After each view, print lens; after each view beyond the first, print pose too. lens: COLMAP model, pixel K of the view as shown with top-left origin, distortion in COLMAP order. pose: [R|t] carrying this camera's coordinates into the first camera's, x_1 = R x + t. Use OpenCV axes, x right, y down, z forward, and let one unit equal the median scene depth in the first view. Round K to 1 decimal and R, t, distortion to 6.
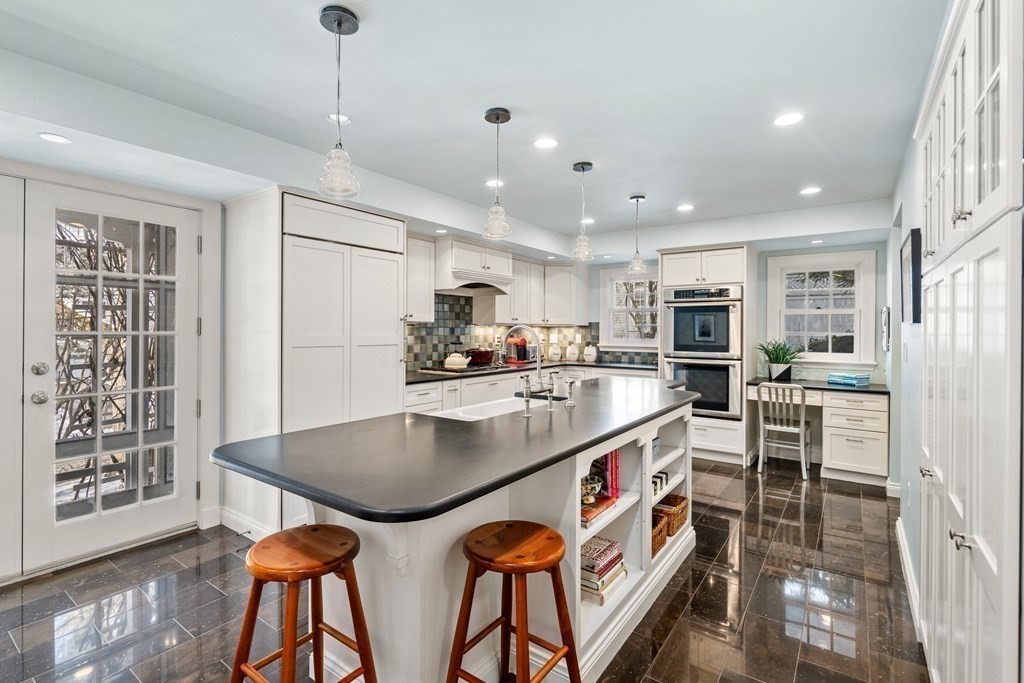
lens RADIAL K [[469.8, 0, 518.7], [0, 469.8, 331.8], [0, 0, 1]] dist [-0.004005, -0.001260]
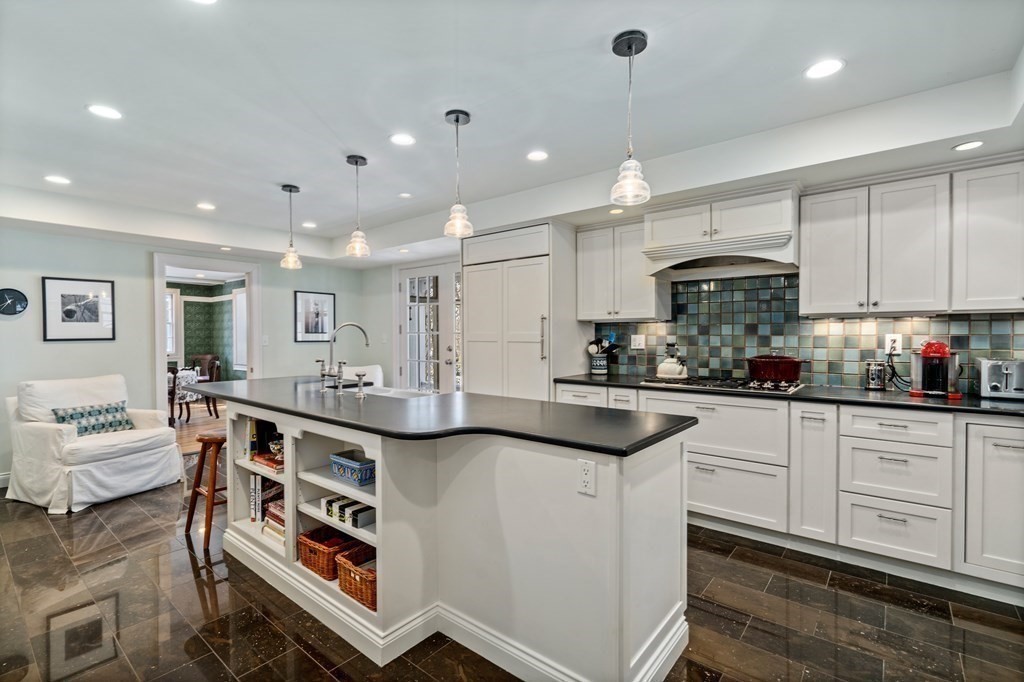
lens RADIAL K [[469.8, 0, 515.8], [0, 469.8, 342.8], [0, 0, 1]] dist [-0.004005, -0.001260]
pose [[-0.063667, 0.011136, -0.997909, 0.587647], [-0.001838, 0.999935, 0.011276, 0.011930], [0.997970, 0.002552, -0.063642, 0.731301]]
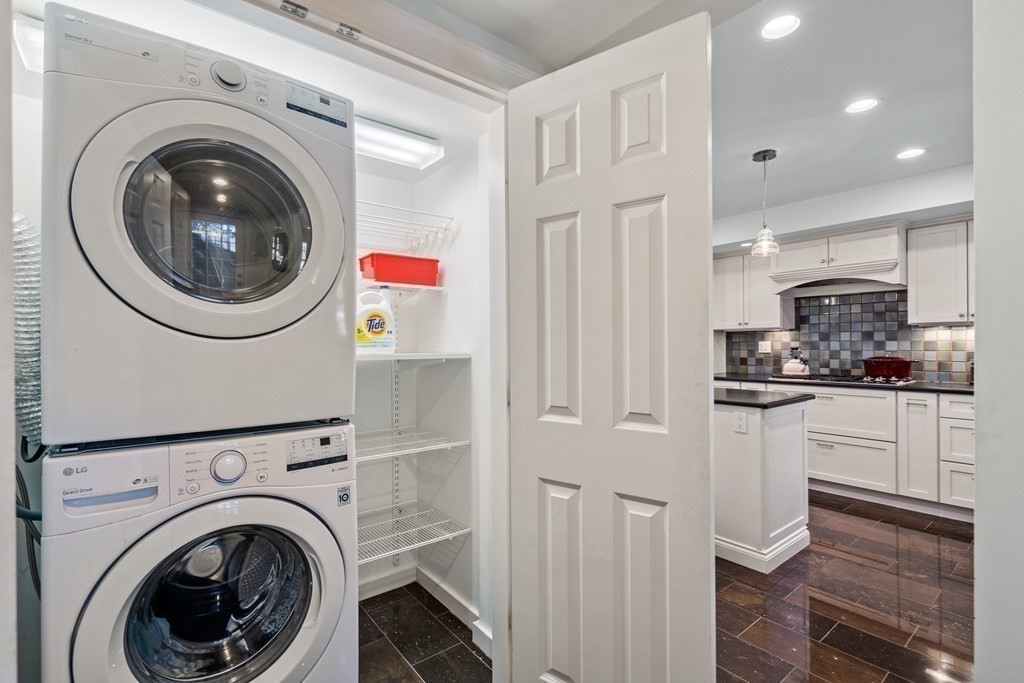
lens RADIAL K [[469.8, 0, 512.6], [0, 469.8, 344.0], [0, 0, 1]] dist [-0.004005, -0.001260]
pose [[-0.282051, -0.007156, -0.959373, 0.869361], [-0.001134, 0.999974, -0.007126, 0.020676], [0.959399, -0.000922, -0.282051, 0.657635]]
